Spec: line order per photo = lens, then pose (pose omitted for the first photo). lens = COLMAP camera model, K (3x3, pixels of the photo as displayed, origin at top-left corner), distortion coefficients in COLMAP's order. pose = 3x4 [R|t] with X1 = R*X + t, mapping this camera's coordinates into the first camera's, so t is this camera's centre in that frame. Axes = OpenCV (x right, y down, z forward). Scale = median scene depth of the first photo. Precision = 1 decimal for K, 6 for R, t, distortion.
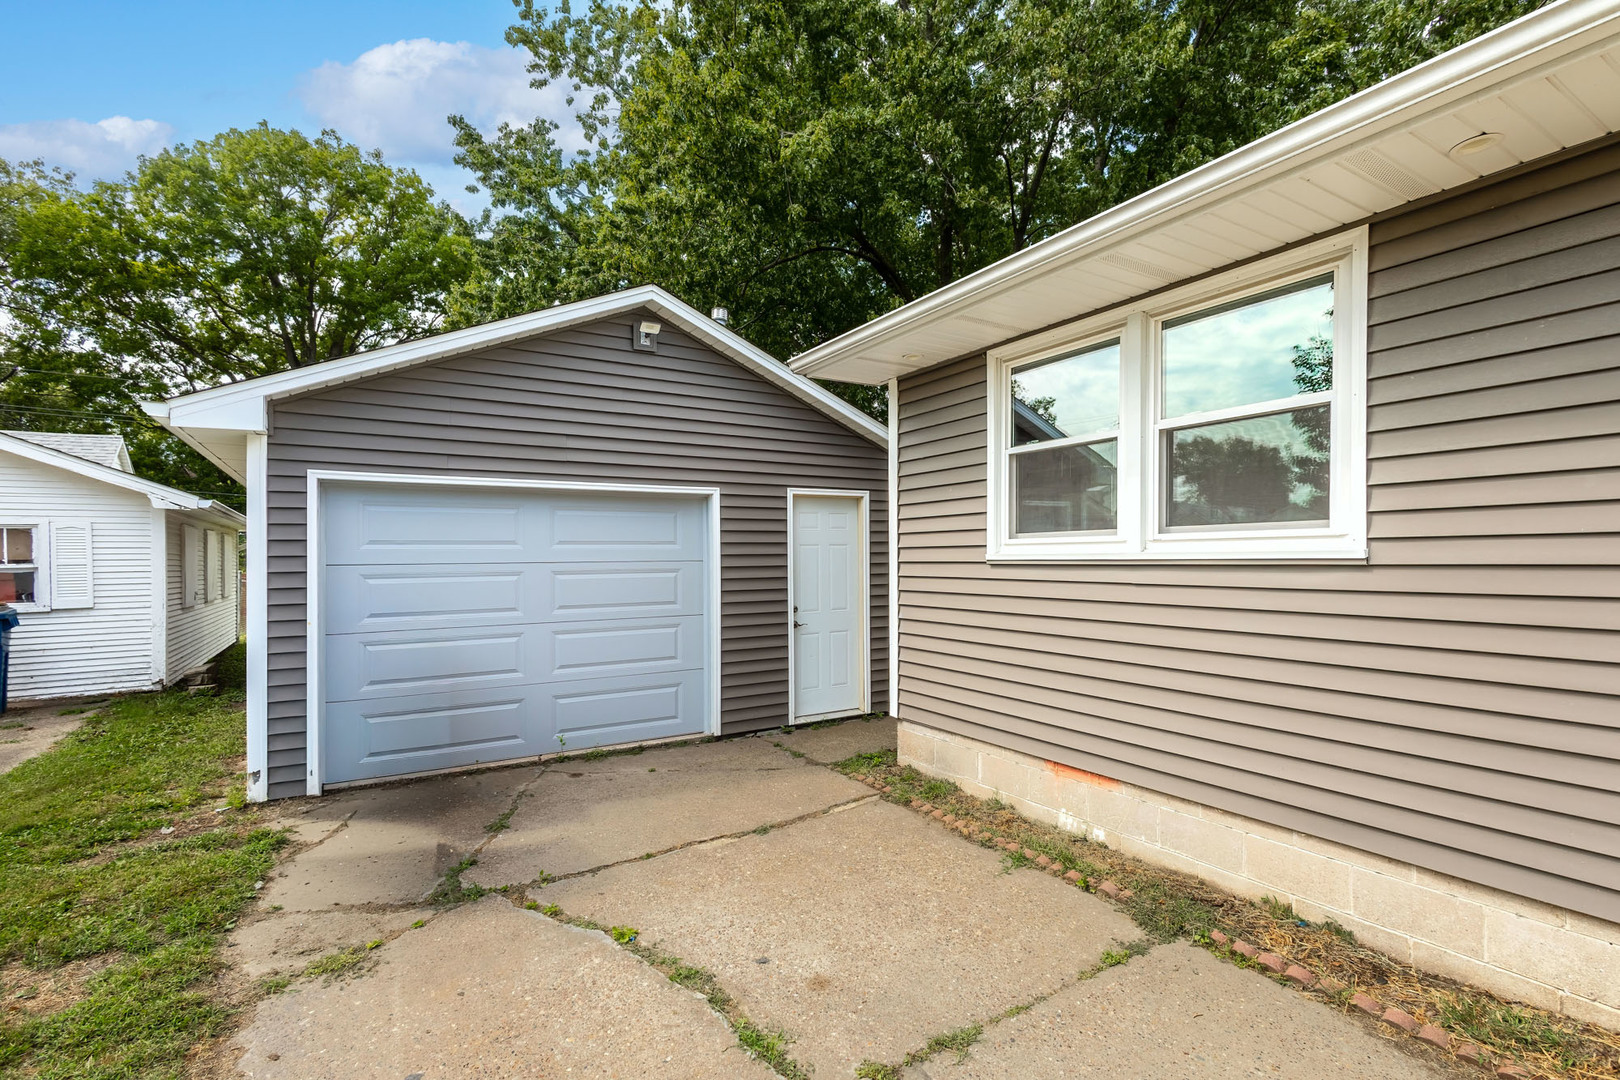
lens RADIAL K [[740.7, 0, 816.2], [0, 740.7, 561.2], [0, 0, 1]] dist [0.012377, -0.000345]
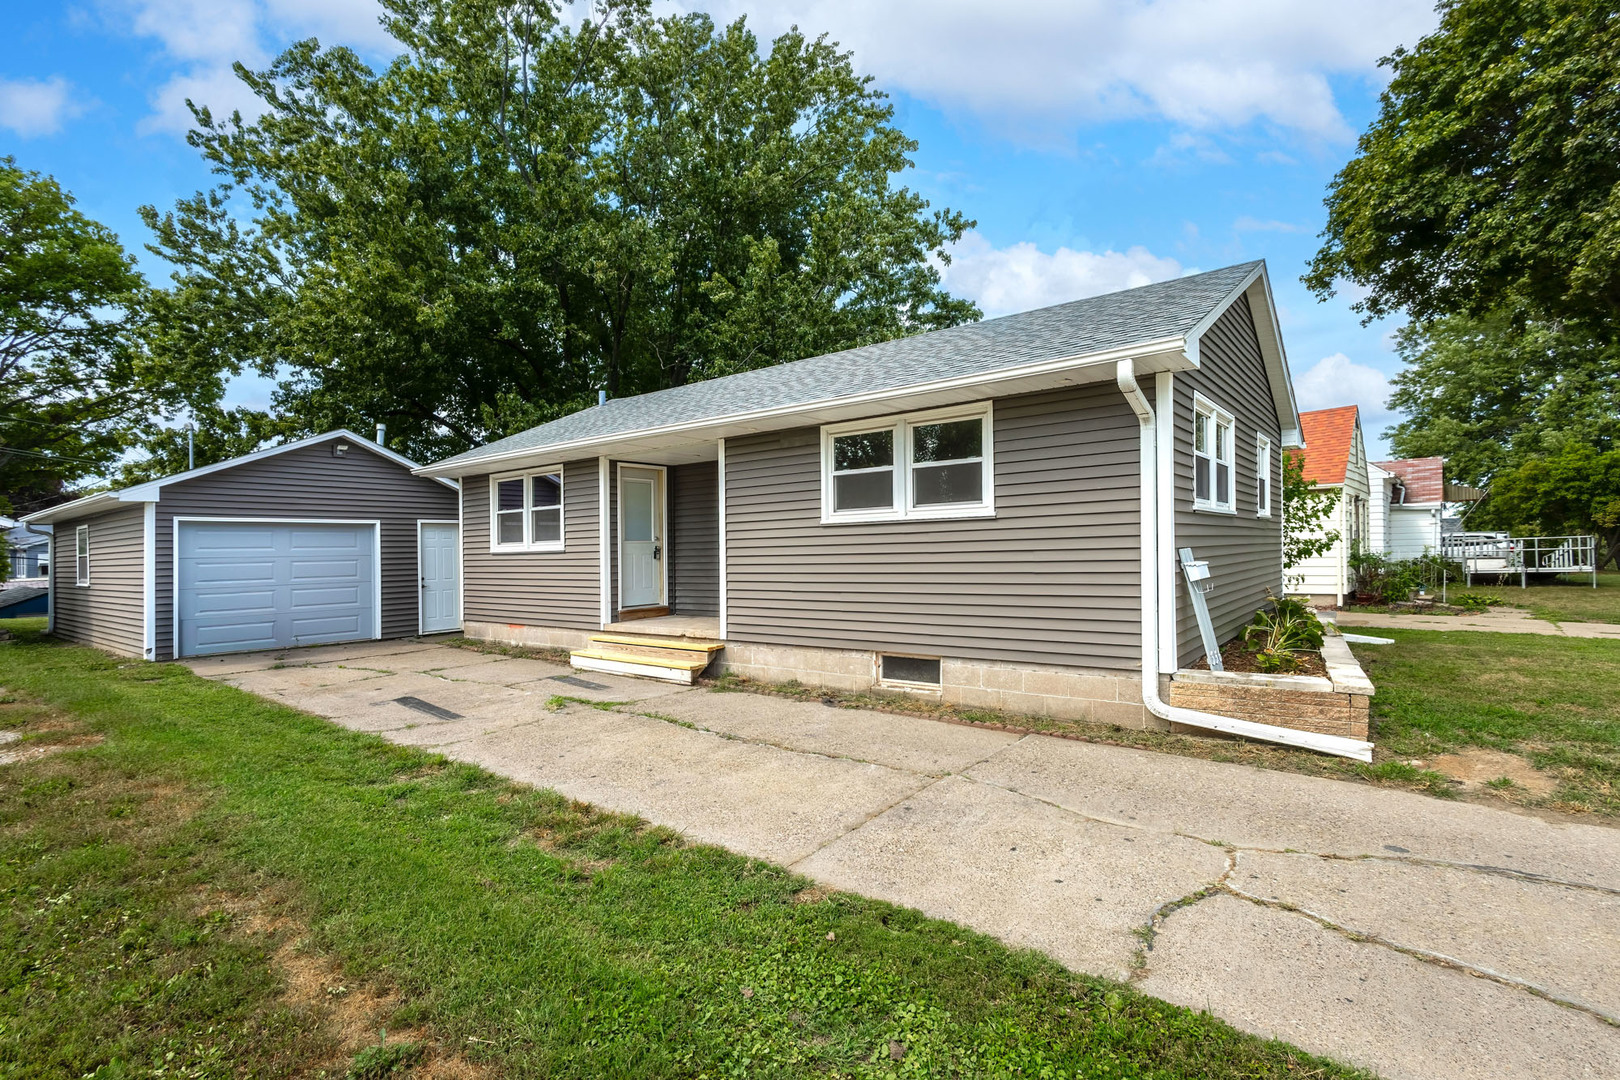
lens RADIAL K [[757.6, 0, 802.8], [0, 757.6, 550.1], [0, 0, 1]] dist [0.022712, -0.016474]
pose [[0.937710, -0.010108, 0.347273, 0.326726], [0.013806, 0.999871, -0.008179, 0.026248], [-0.347146, 0.012464, 0.937728, -1.929877]]
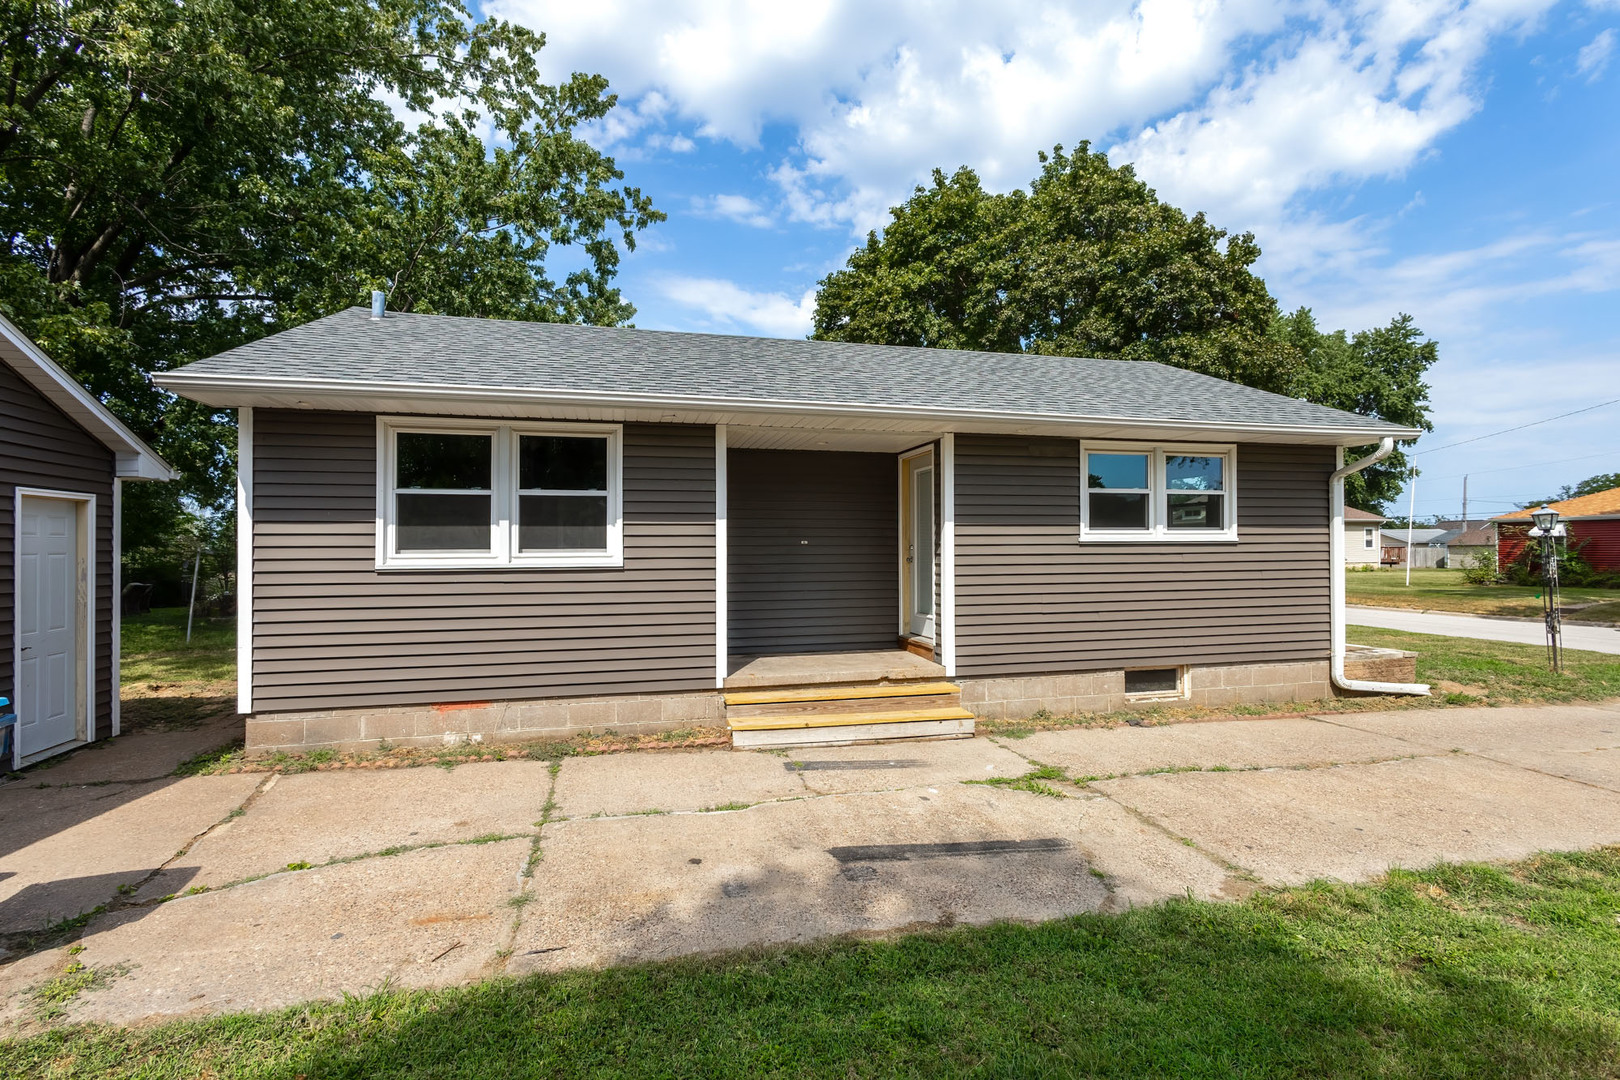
lens RADIAL K [[760.4, 0, 810.0], [0, 760.4, 540.0], [0, 0, 1]] dist [0.021780, -0.000036]
pose [[0.291082, 0.023268, 0.956415, -0.870100], [0.007436, 0.999619, -0.026583, -0.011892], [-0.956669, 0.014849, 0.290798, -0.159391]]
